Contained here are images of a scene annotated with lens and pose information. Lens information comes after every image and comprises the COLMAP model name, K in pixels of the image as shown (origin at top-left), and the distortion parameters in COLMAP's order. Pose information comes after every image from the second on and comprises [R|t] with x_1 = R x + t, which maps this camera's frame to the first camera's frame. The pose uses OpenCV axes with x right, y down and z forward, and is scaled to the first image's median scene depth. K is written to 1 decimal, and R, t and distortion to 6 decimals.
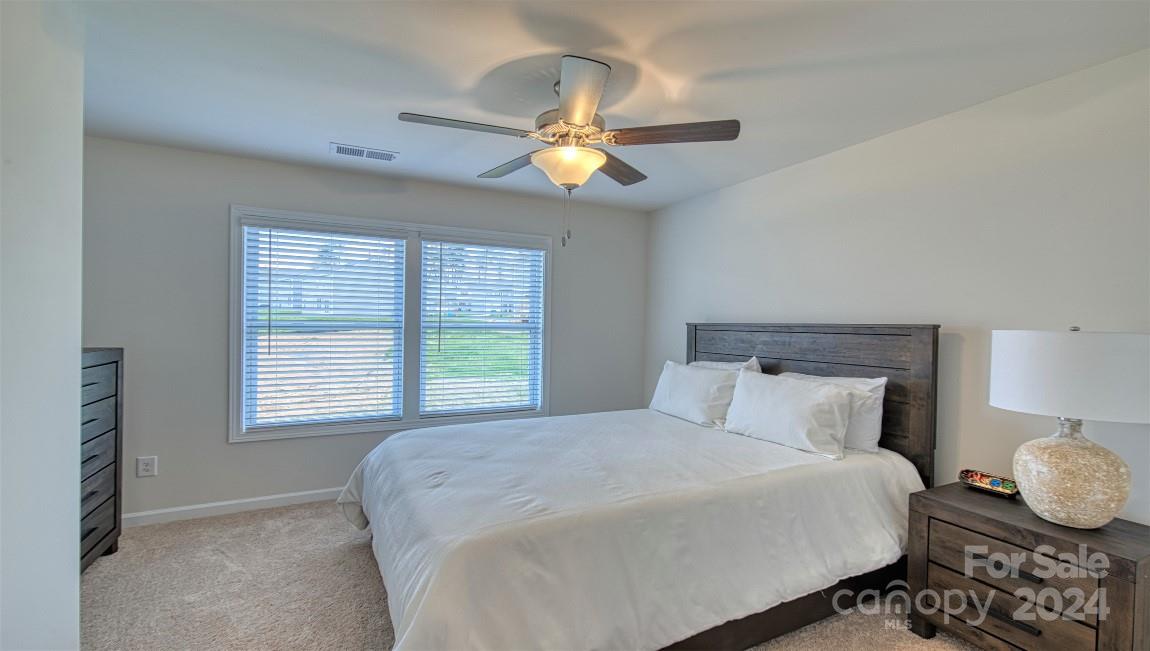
lens RADIAL K [[503.0, 0, 570.8], [0, 503.0, 328.4], [0, 0, 1]] dist [0.001223, -0.000190]
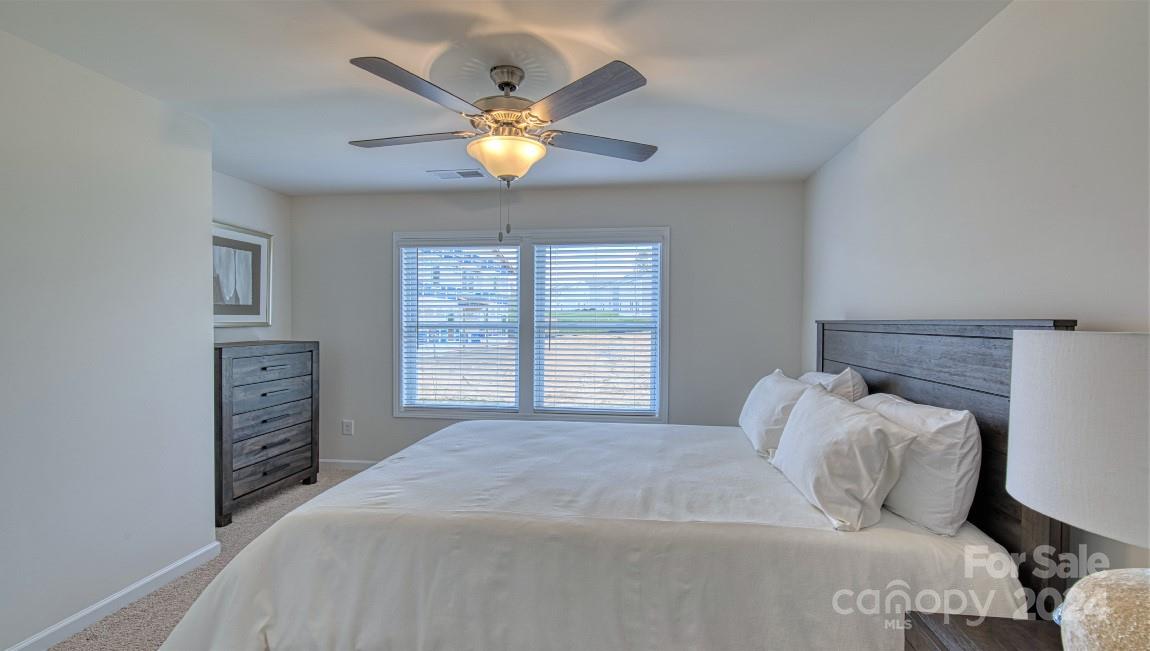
lens RADIAL K [[503.0, 0, 570.8], [0, 503.0, 328.4], [0, 0, 1]] dist [0.001223, -0.000190]
pose [[0.825139, 0.000569, -0.564929, 0.512803], [-0.001474, 0.999998, -0.001146, 0.002268], [0.564927, 0.001779, 0.825139, 0.225767]]
